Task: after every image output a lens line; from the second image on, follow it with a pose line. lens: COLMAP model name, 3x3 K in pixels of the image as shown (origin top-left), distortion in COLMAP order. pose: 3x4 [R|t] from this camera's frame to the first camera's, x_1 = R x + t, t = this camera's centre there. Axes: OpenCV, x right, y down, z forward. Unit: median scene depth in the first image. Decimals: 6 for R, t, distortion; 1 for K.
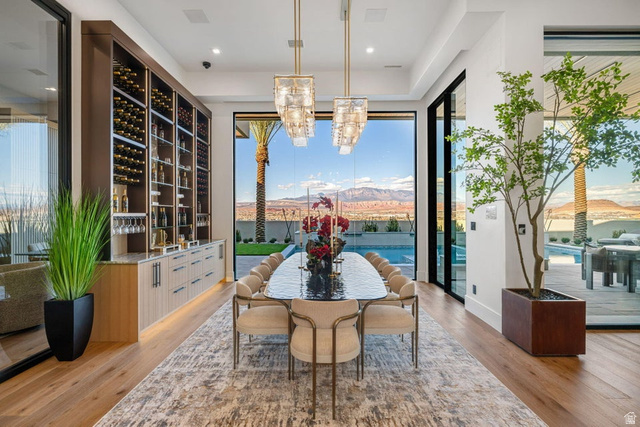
lens RADIAL K [[311.8, 0, 320.6], [0, 311.8, 213.7], [0, 0, 1]] dist [-0.000946, -0.000016]
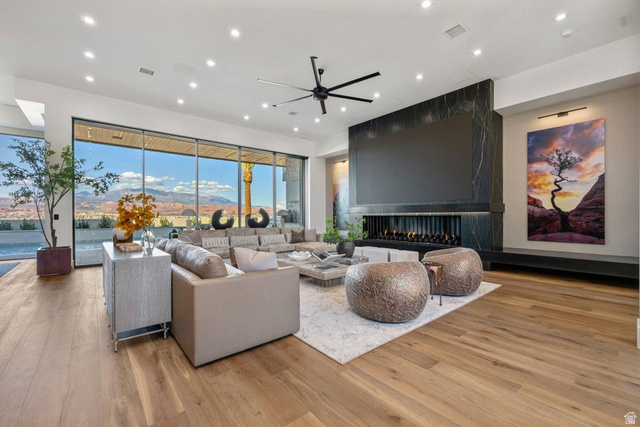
lens RADIAL K [[291.0, 0, 318.0], [0, 291.0, 213.0], [0, 0, 1]] dist [0.003218, -0.000057]
pose [[0.758714, 0.002643, 0.651419, 0.772589], [0.001290, 0.999984, -0.005561, 0.037518], [-0.651423, 0.005060, 0.758698, -1.528139]]
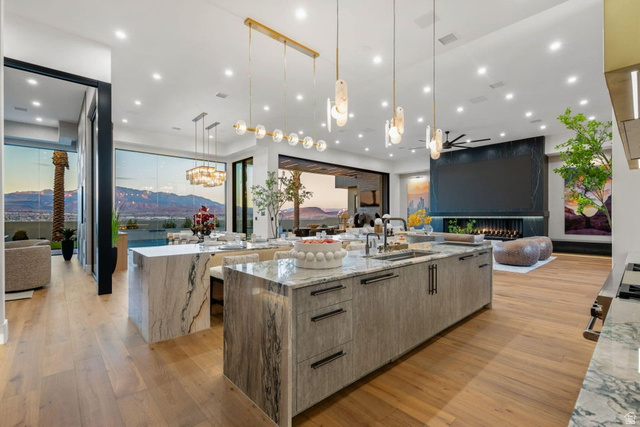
lens RADIAL K [[291.0, 0, 321.7], [0, 291.0, 216.3], [0, 0, 1]] dist [0.003218, -0.000057]
pose [[0.733065, 0.005043, 0.680140, -0.991892], [-0.002027, 0.999984, -0.005229, 0.039653], [-0.680156, 0.002455, 0.733063, -1.497305]]
